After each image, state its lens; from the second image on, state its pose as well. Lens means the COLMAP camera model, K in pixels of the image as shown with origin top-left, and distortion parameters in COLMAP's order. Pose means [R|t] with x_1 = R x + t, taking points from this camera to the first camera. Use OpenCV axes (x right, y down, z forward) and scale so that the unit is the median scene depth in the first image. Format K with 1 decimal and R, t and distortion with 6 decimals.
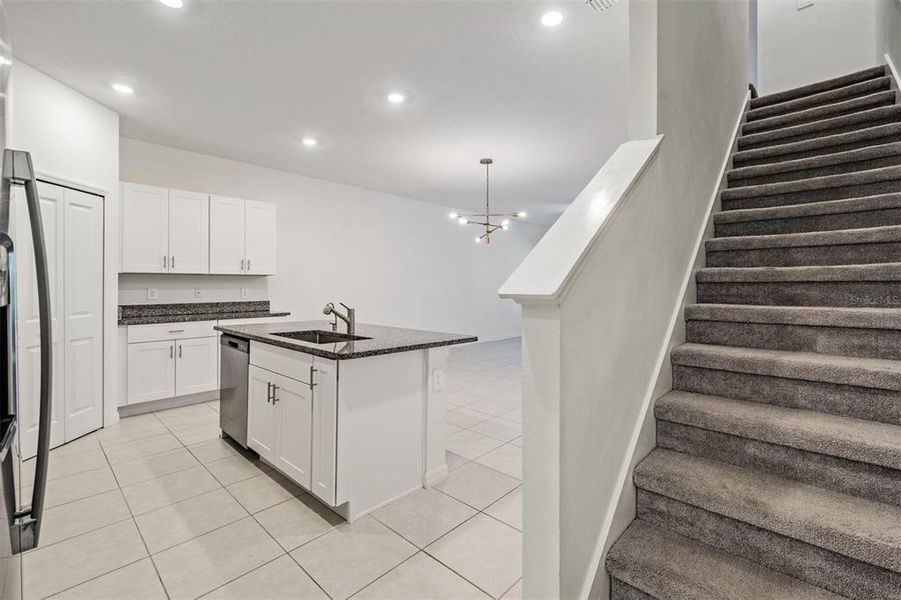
lens RADIAL K [[394.6, 0, 448.1], [0, 394.6, 282.5], [0, 0, 1]] dist [0.003504, 0.000066]
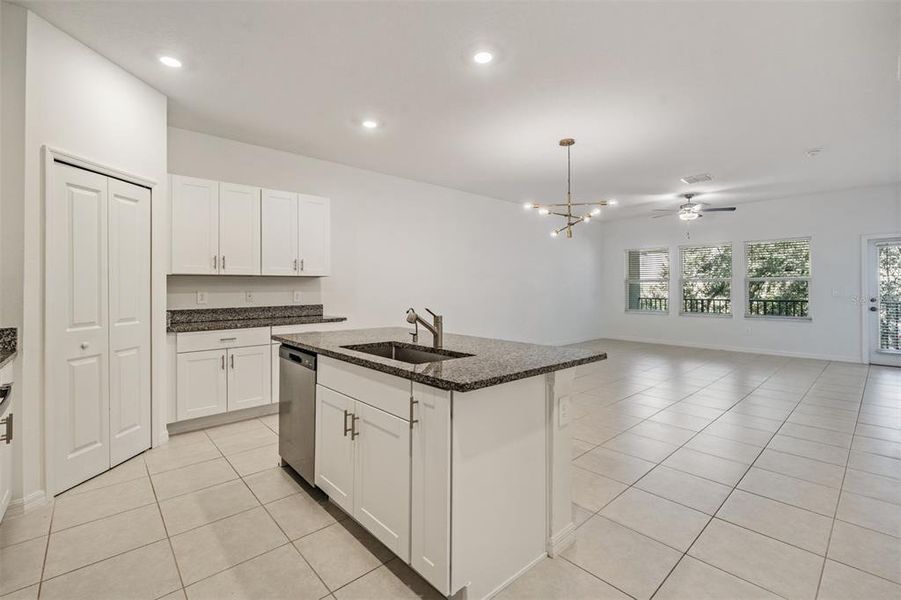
lens RADIAL K [[394.6, 0, 447.2], [0, 394.6, 284.2], [0, 0, 1]] dist [0.003504, 0.000066]
pose [[0.996568, -0.005608, -0.082586, -0.138292], [0.005548, 0.999984, -0.000956, 0.002699], [0.082590, 0.000494, 0.996583, 0.174556]]
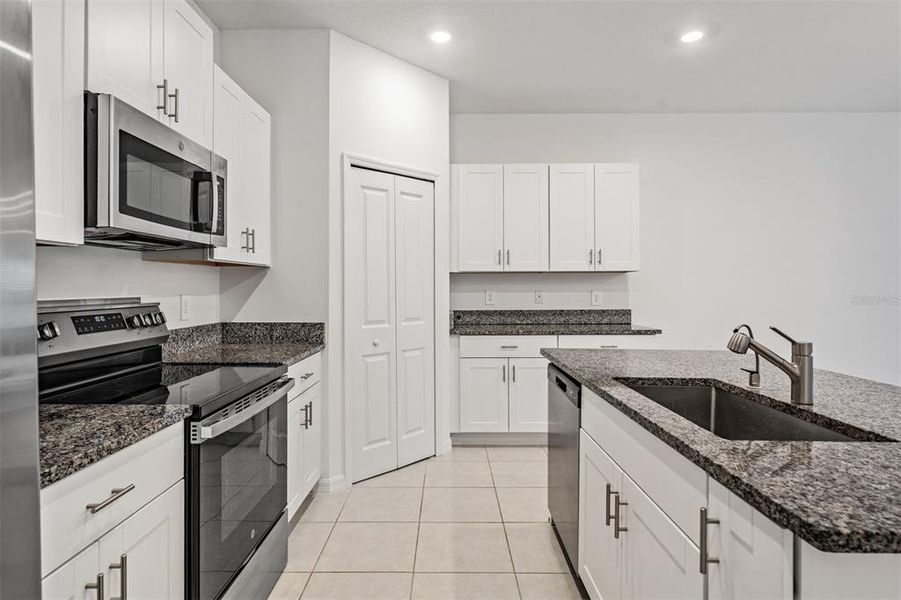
lens RADIAL K [[475.3, 0, 448.1], [0, 475.3, 285.3], [0, 0, 1]] dist [0.007782, -0.002736]
pose [[0.687624, -0.004314, -0.726054, -0.119155], [0.007343, 0.999973, 0.001013, 0.003046], [0.726030, -0.006028, 0.687637, 0.336280]]
